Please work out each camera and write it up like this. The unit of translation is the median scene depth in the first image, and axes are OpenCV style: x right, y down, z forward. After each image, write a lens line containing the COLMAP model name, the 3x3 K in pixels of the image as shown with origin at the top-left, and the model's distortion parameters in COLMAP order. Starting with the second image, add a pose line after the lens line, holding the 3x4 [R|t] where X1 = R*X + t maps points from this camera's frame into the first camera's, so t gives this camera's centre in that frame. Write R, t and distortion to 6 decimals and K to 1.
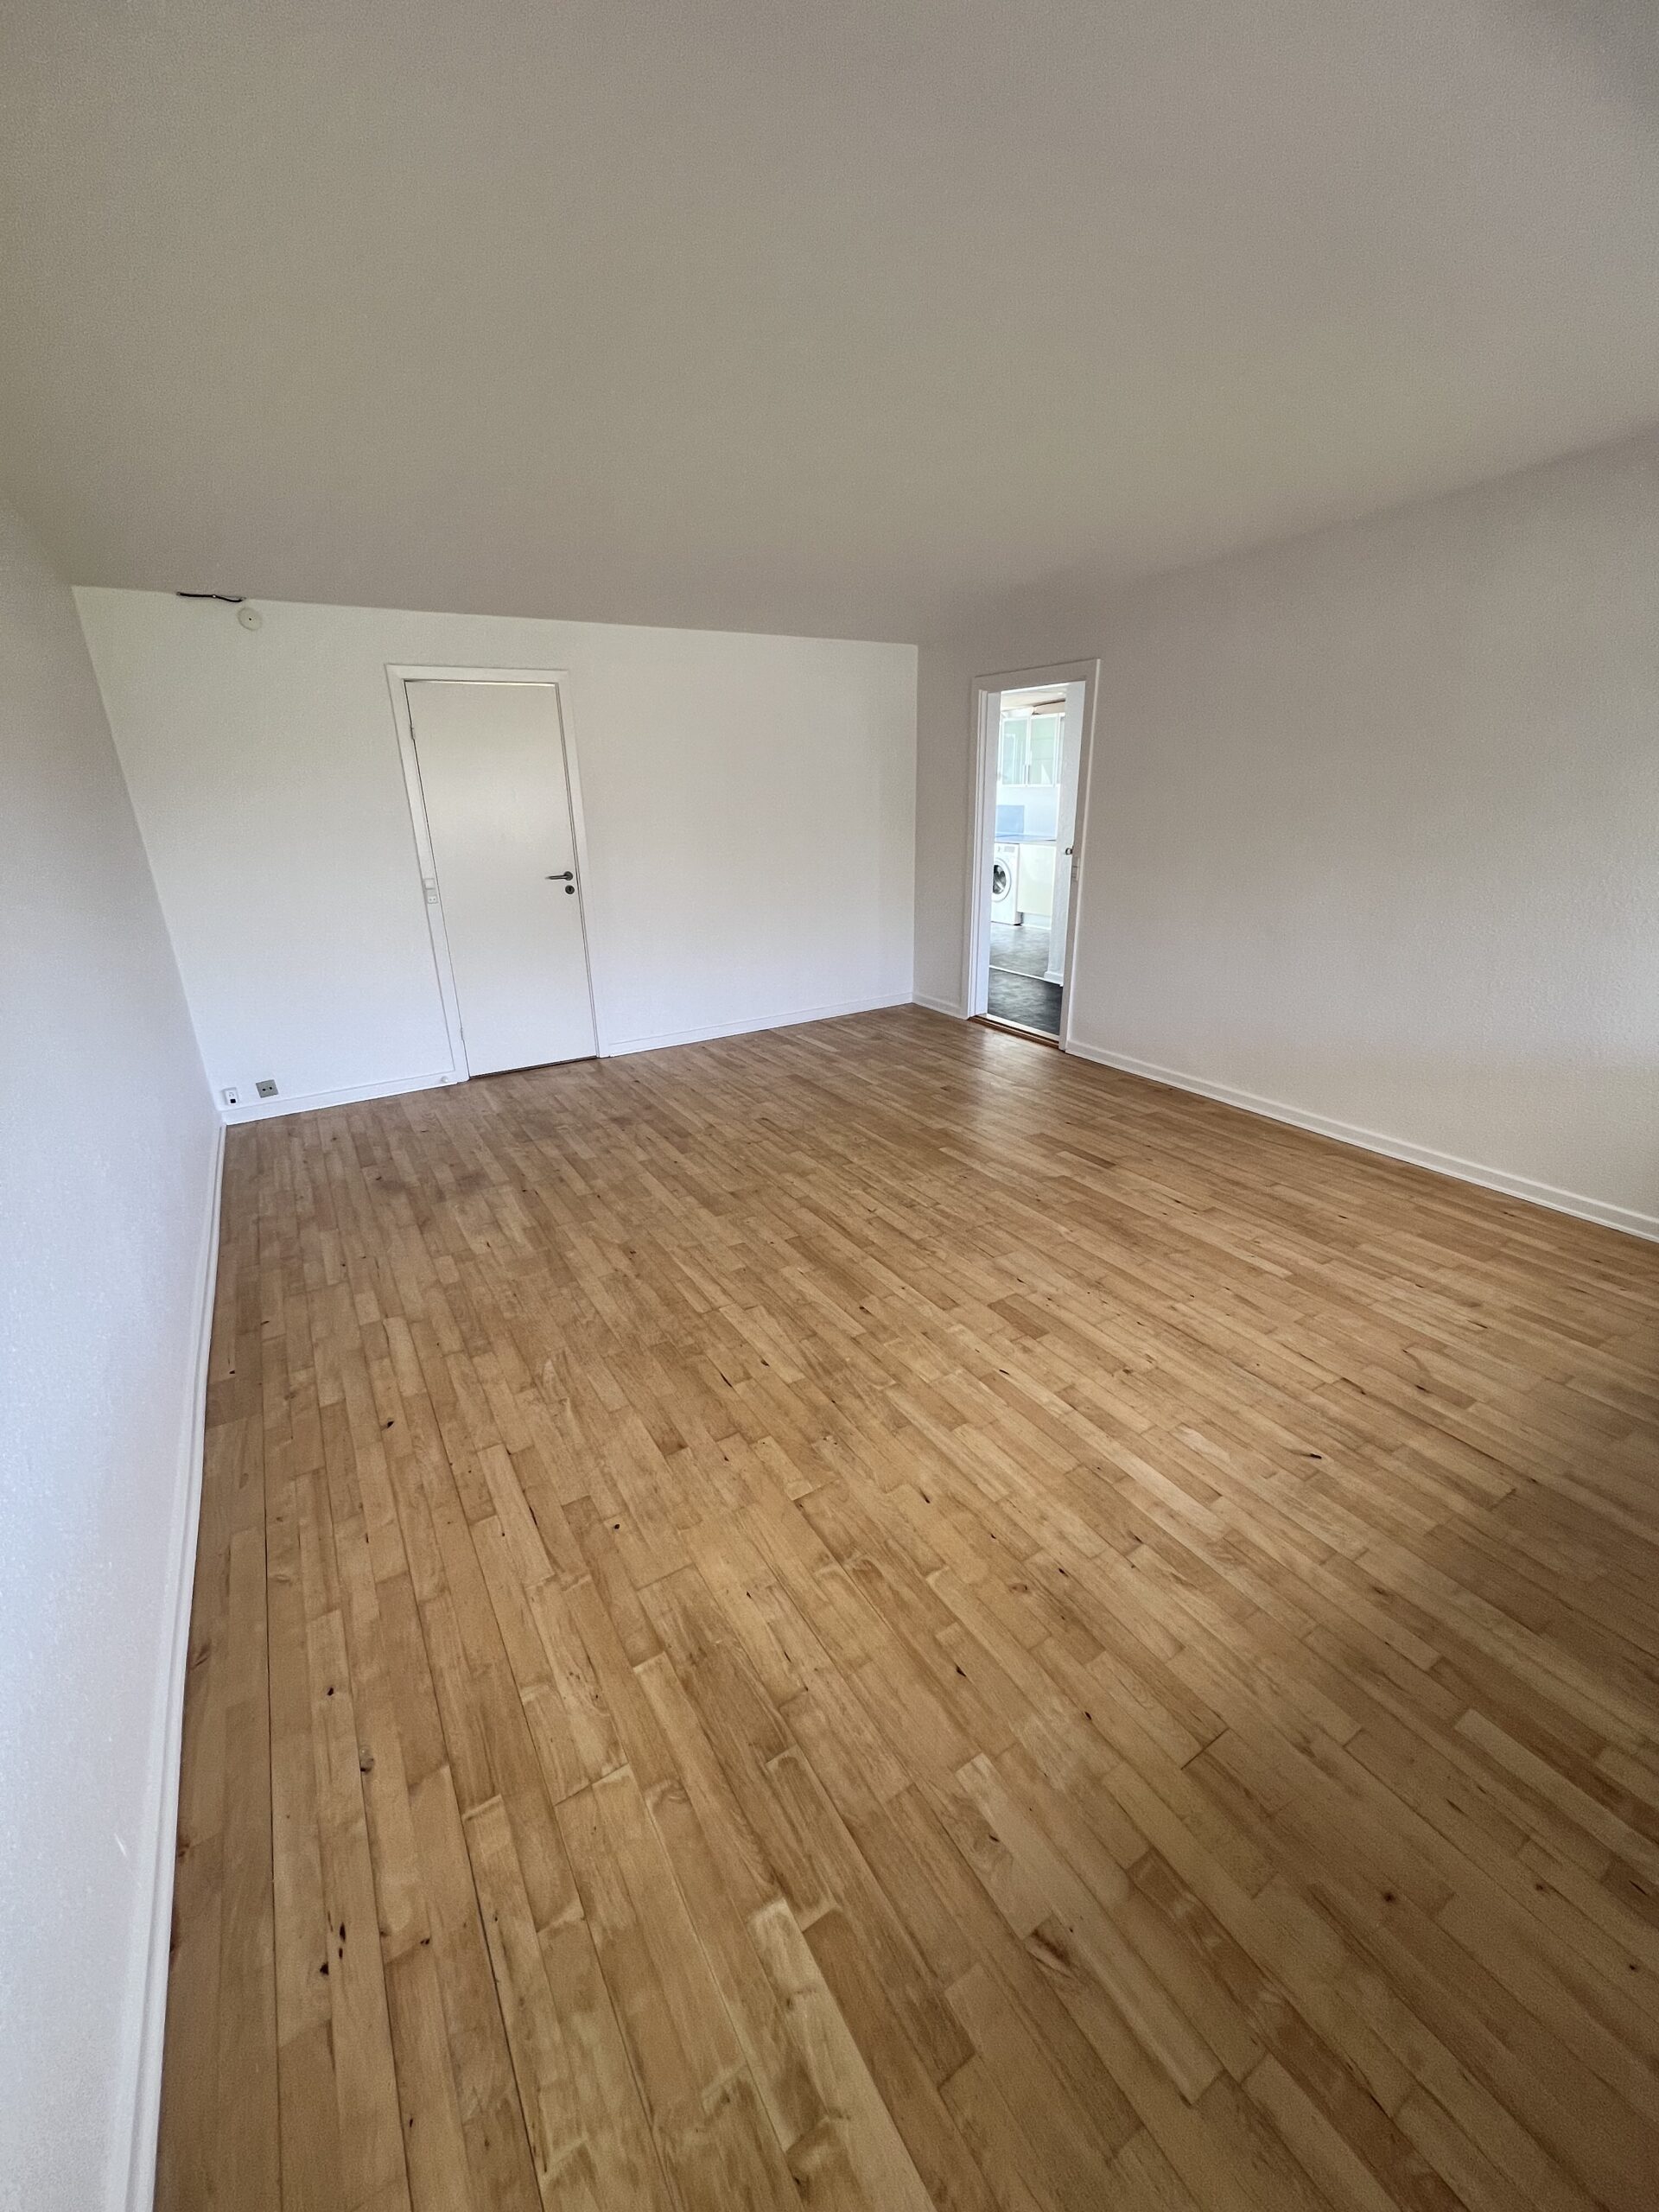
lens RADIAL K [[884.3, 0, 831.6], [0, 884.3, 1101.6], [0, 0, 1]] dist [-0.001998, 0.000930]
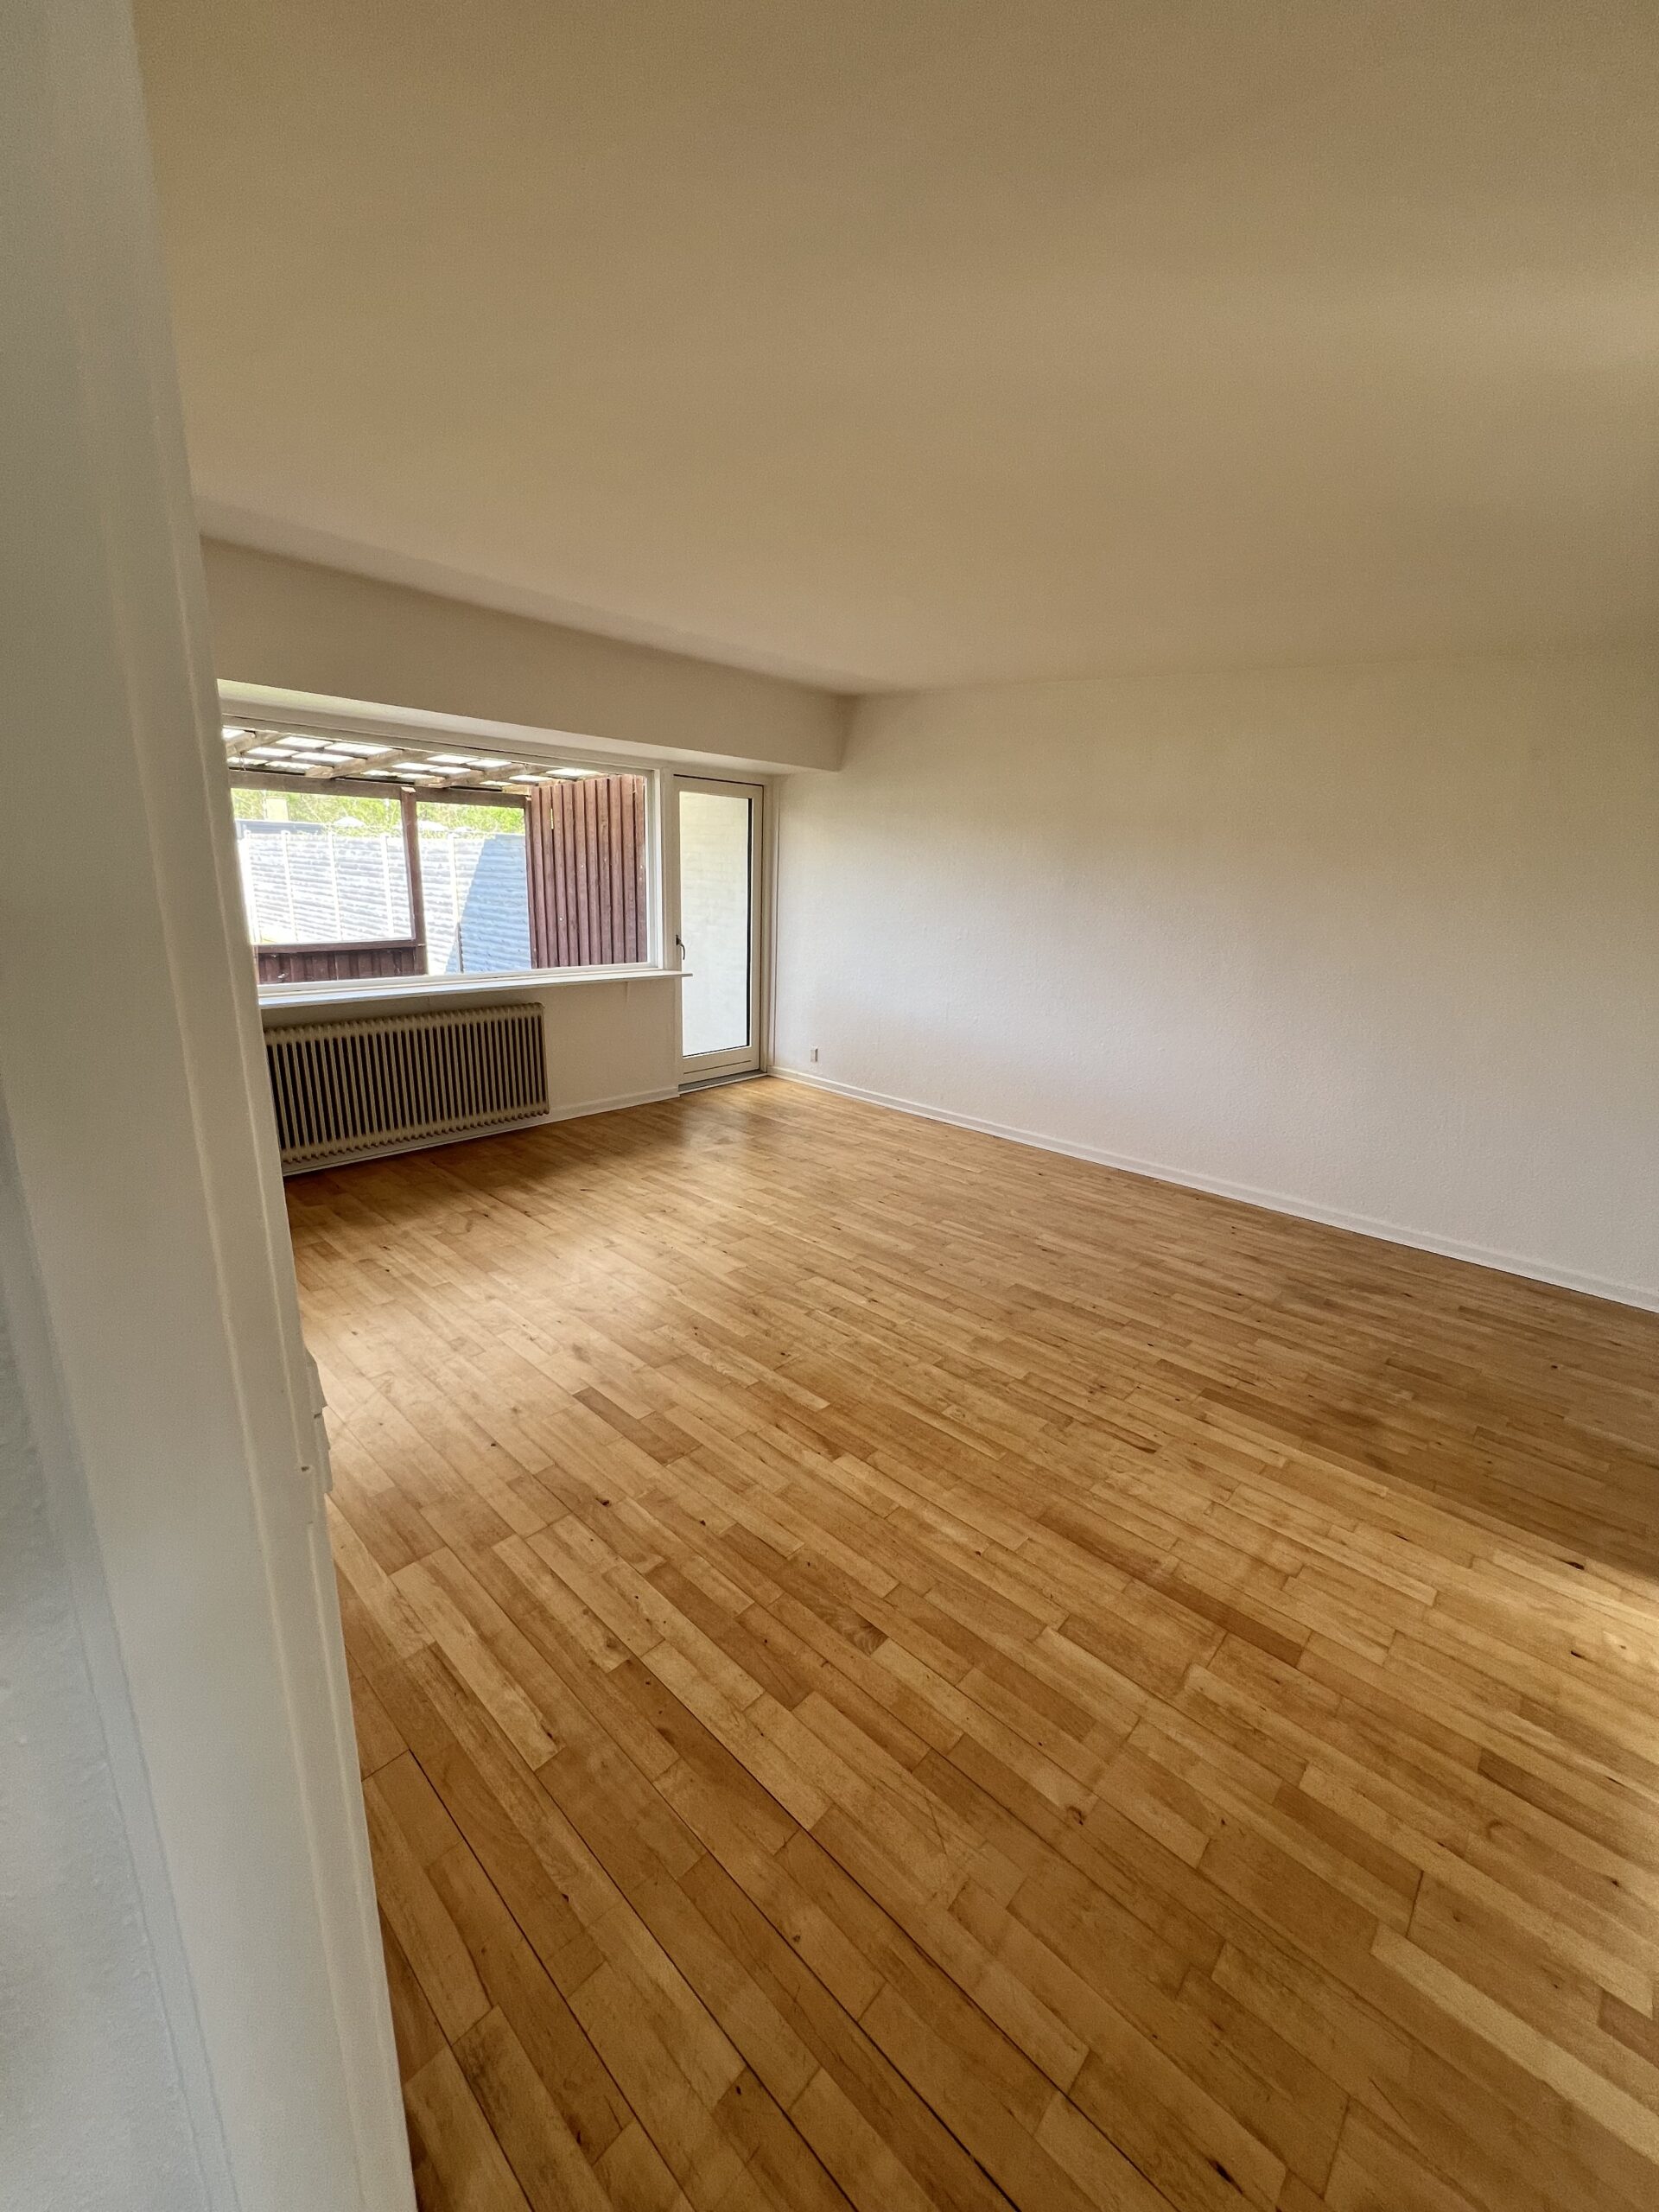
lens RADIAL K [[884.3, 0, 831.6], [0, 884.3, 1101.6], [0, 0, 1]] dist [-0.001998, 0.000930]
pose [[-0.964221, 0.050645, -0.260218, 0.317441], [-0.109664, 0.817460, 0.565450, -0.572738], [0.241355, 0.573755, -0.782658, 1.572440]]
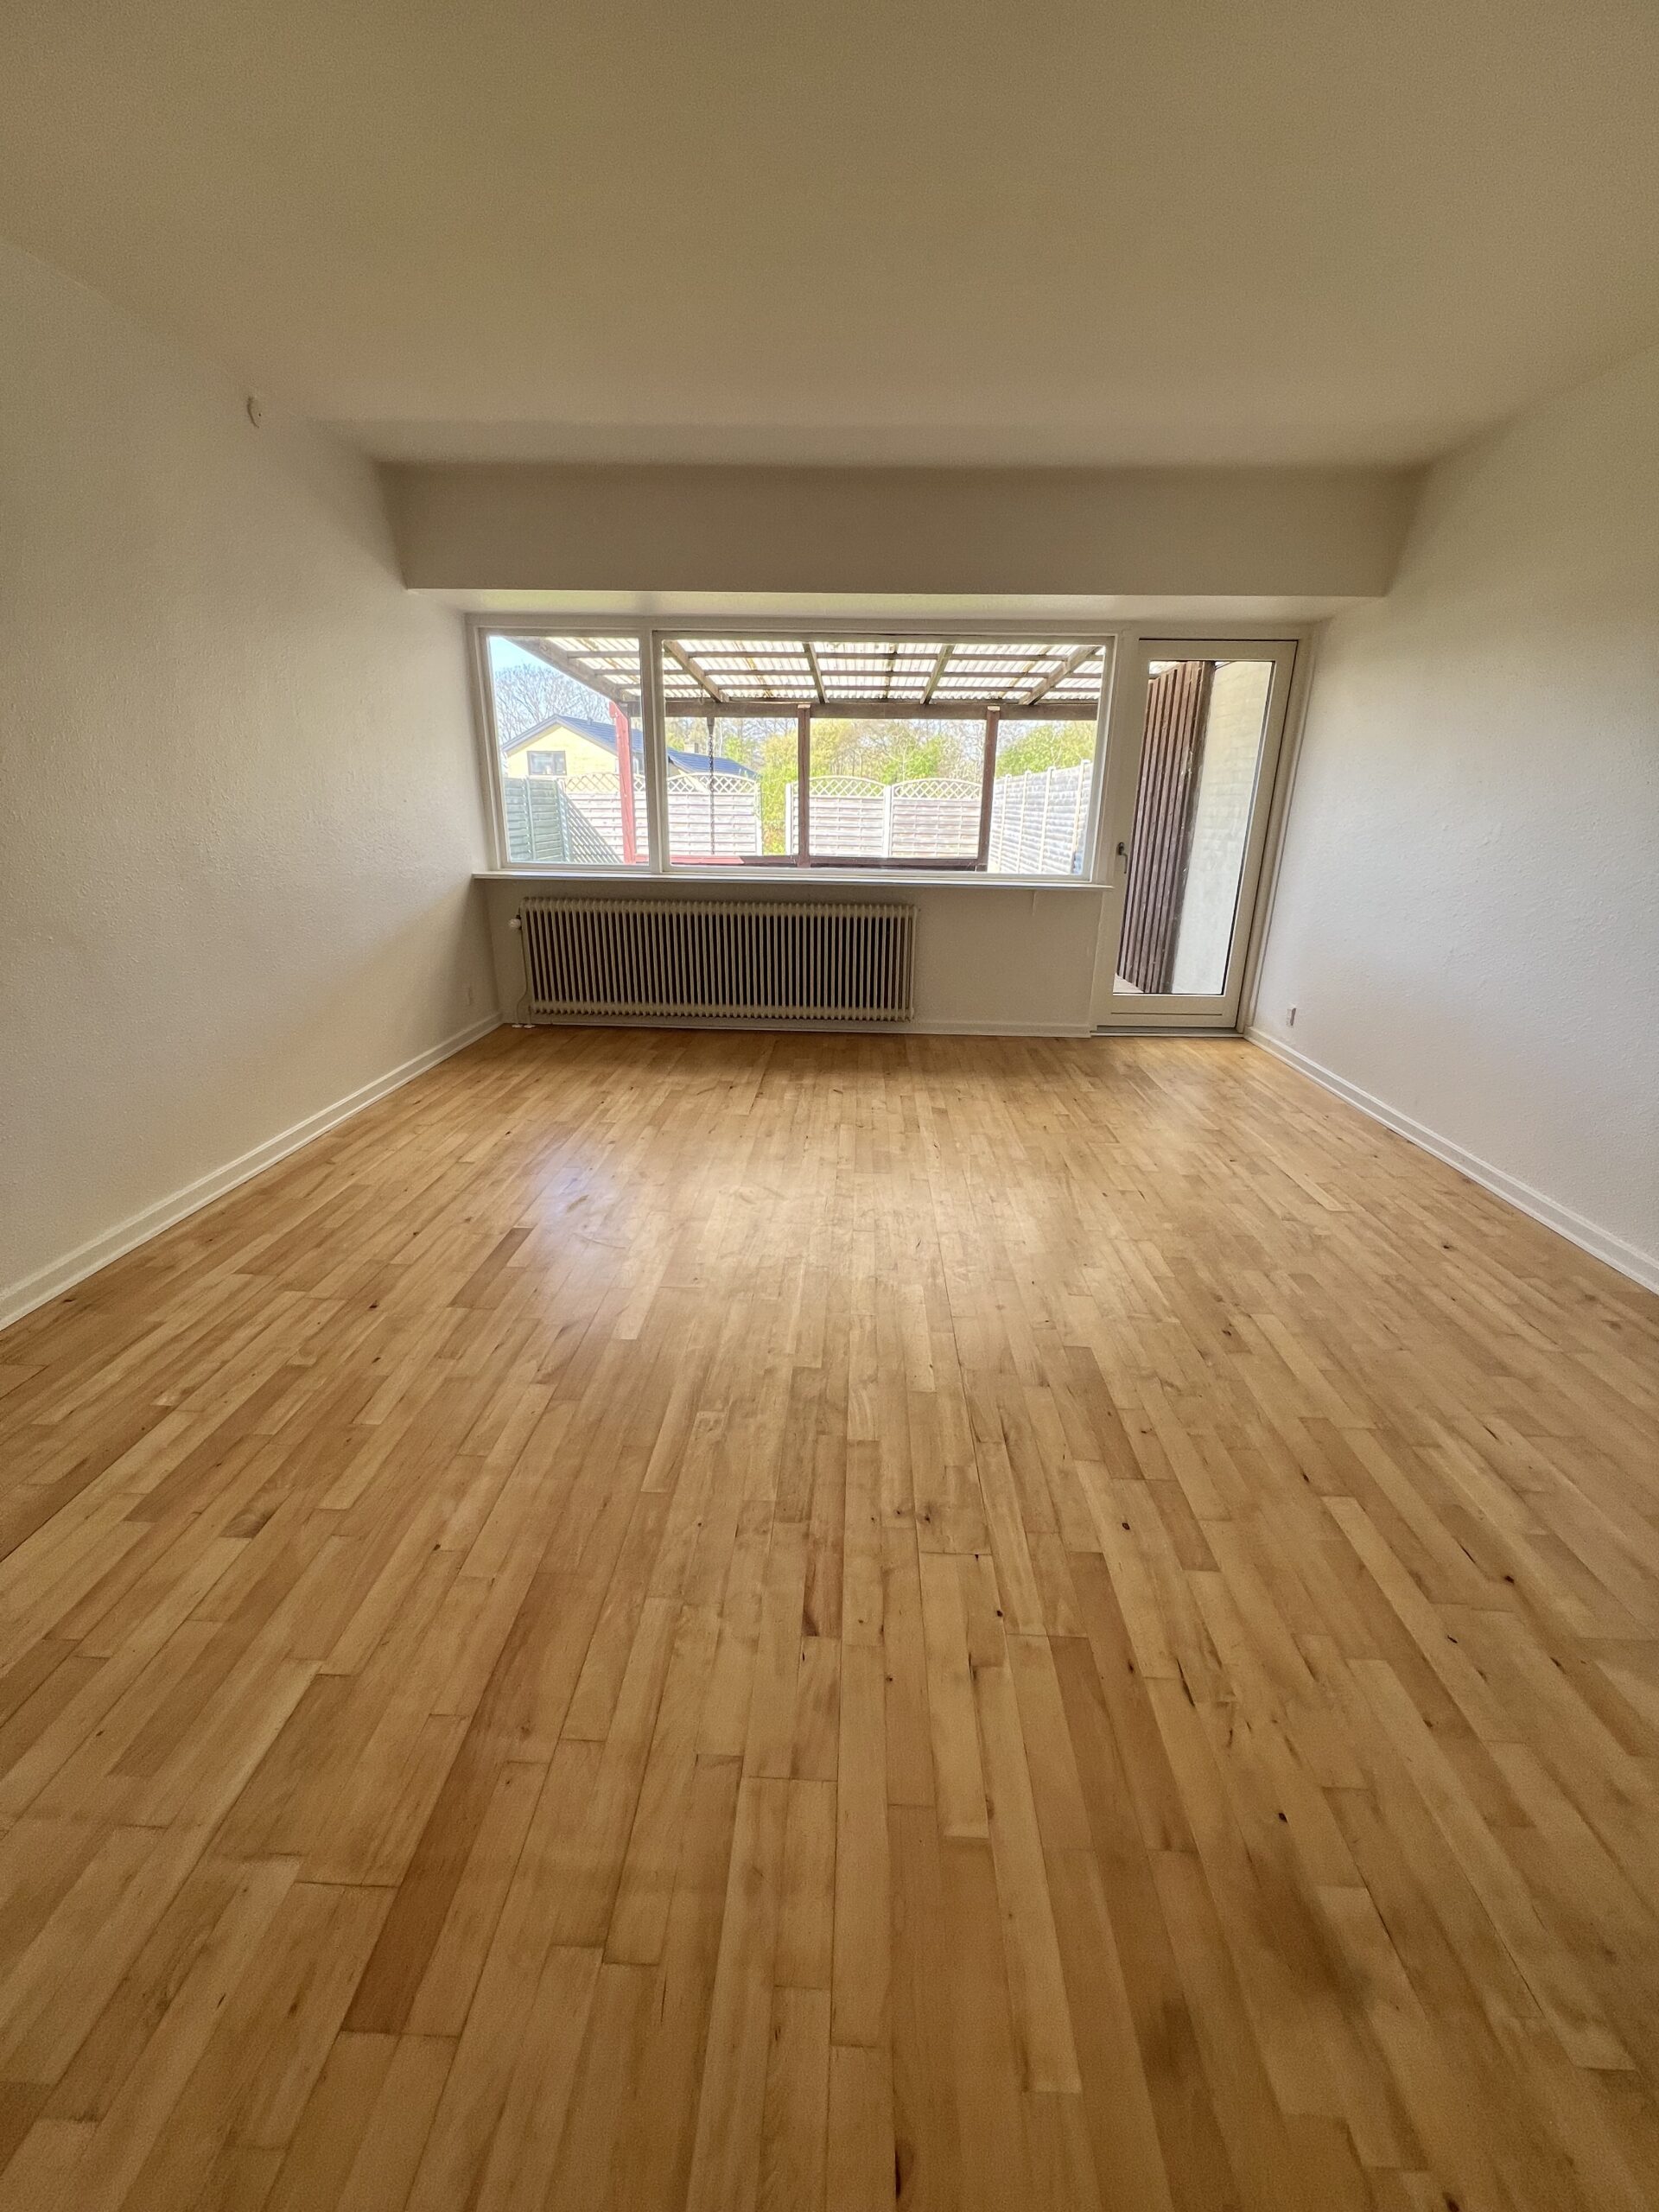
lens RADIAL K [[873.5, 0, 828.3], [0, 873.5, 1121.9], [0, 0, 1]] dist [-0.001330, 0.000217]
pose [[-0.827712, -0.187791, 0.528797, -0.268752], [0.192316, 0.790342, 0.581700, -0.387928], [-0.527169, 0.583176, -0.618061, 1.349703]]
